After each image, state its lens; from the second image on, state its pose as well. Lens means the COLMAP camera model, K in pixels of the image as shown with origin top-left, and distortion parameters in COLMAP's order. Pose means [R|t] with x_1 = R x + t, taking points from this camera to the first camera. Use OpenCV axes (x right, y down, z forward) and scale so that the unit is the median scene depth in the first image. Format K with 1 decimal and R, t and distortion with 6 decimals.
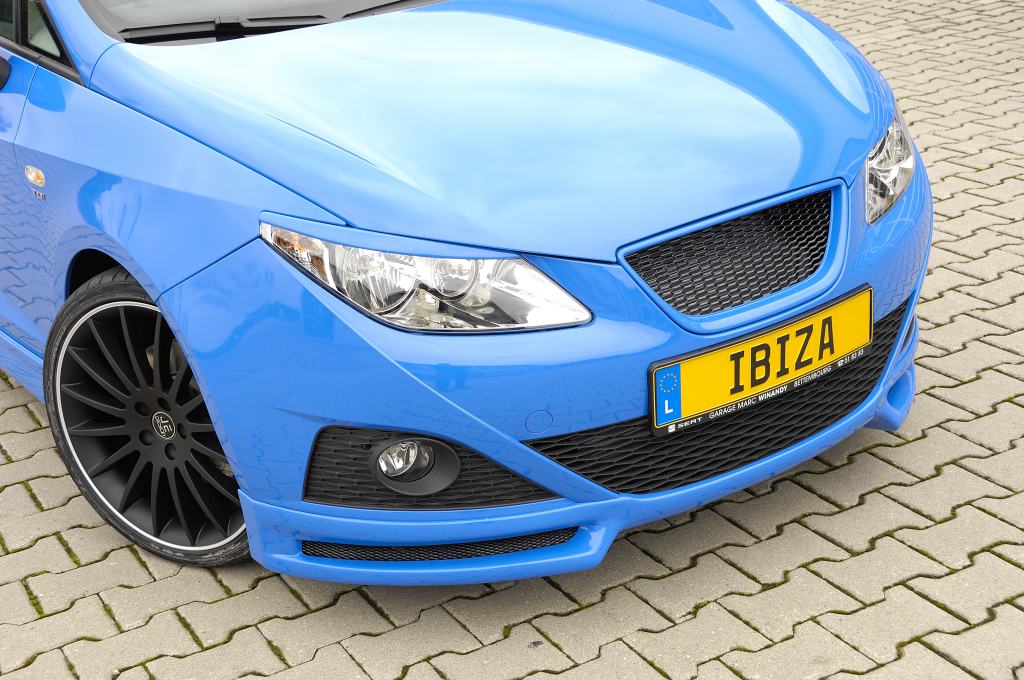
lens RADIAL K [[1599.3, 0, 515.3], [0, 1599.3, 333.2], [0, 0, 1]] dist [0.050362, 0.000000]
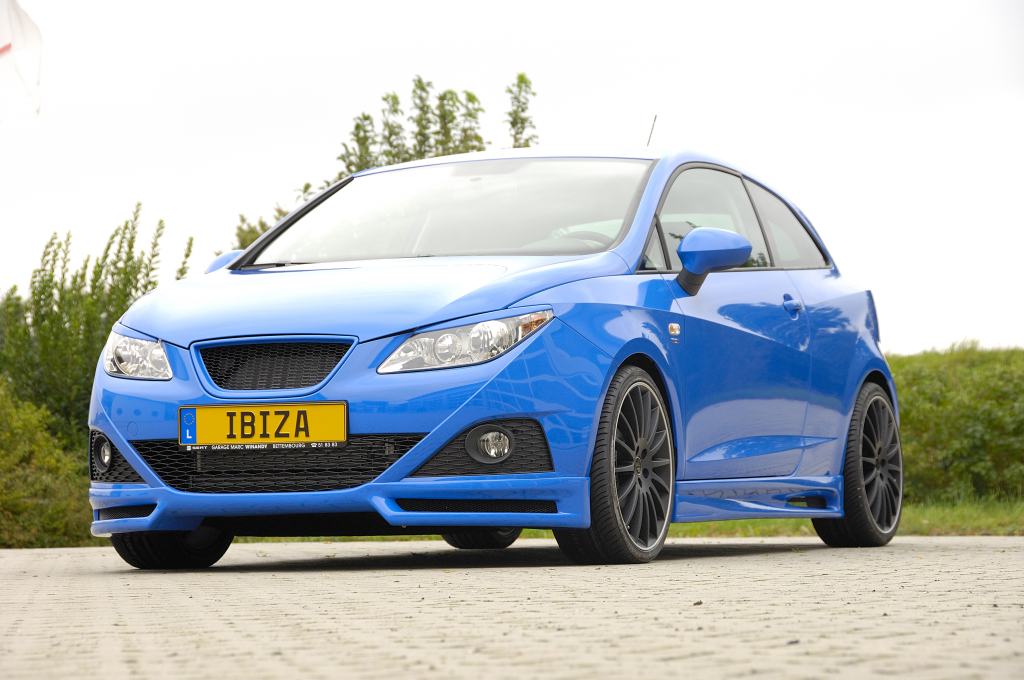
lens RADIAL K [[3385.5, 0, 516.0], [0, 3385.5, 345.5], [0, 0, 1]] dist [1.038605, 0.000000]
pose [[0.514046, 0.019964, -0.857530, 3.270436], [-0.342933, 0.921138, -0.184126, 0.490909], [0.786228, 0.388724, 0.480353, -0.497159]]
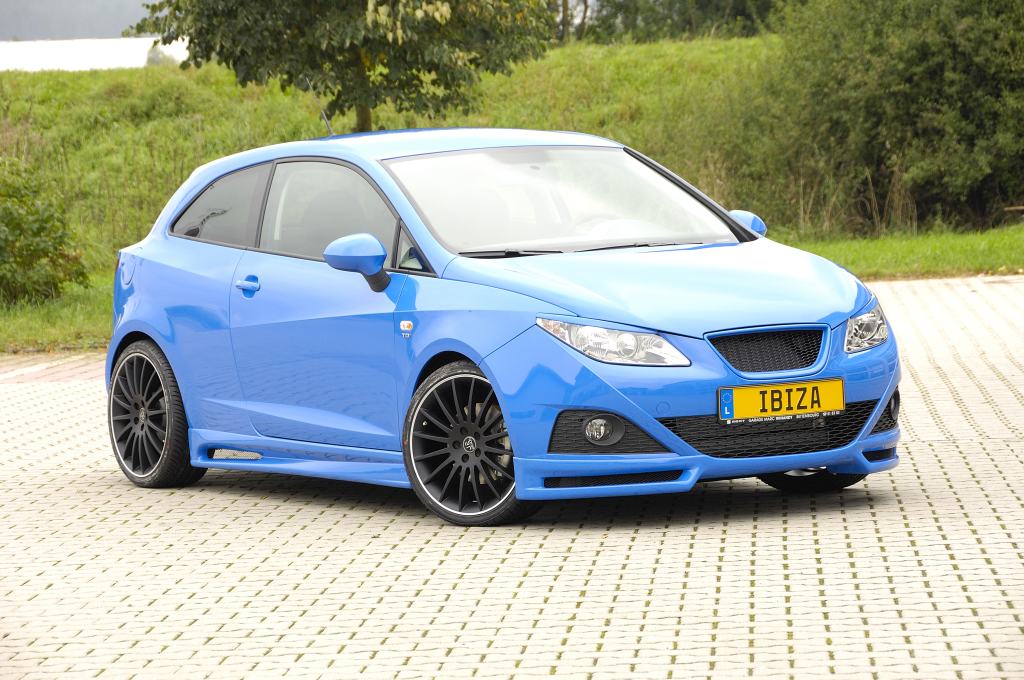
lens RADIAL K [[4303.6, 0, 507.6], [0, 4303.6, 340.9], [0, 0, 1]] dist [1.380723, 0.000000]
pose [[0.996223, 0.028108, -0.082162, 0.258311], [-0.053171, 0.945505, -0.321237, 1.696570], [0.068655, 0.324392, 0.943428, -4.137650]]
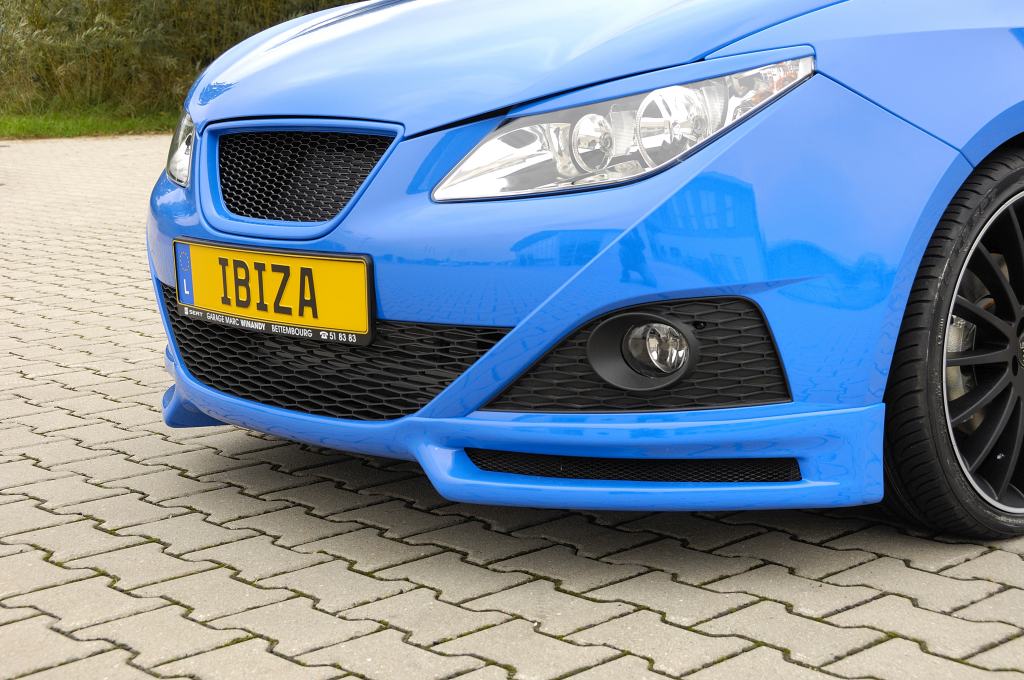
lens RADIAL K [[1599.3, 0, 493.3], [0, 1599.3, 294.6], [0, 0, 1]] dist [0.050362, 0.000000]
pose [[0.106918, 0.196871, -0.974582, 1.051550], [-0.354402, 0.923363, 0.147645, -0.159510], [0.928961, 0.329608, 0.168496, 0.969982]]
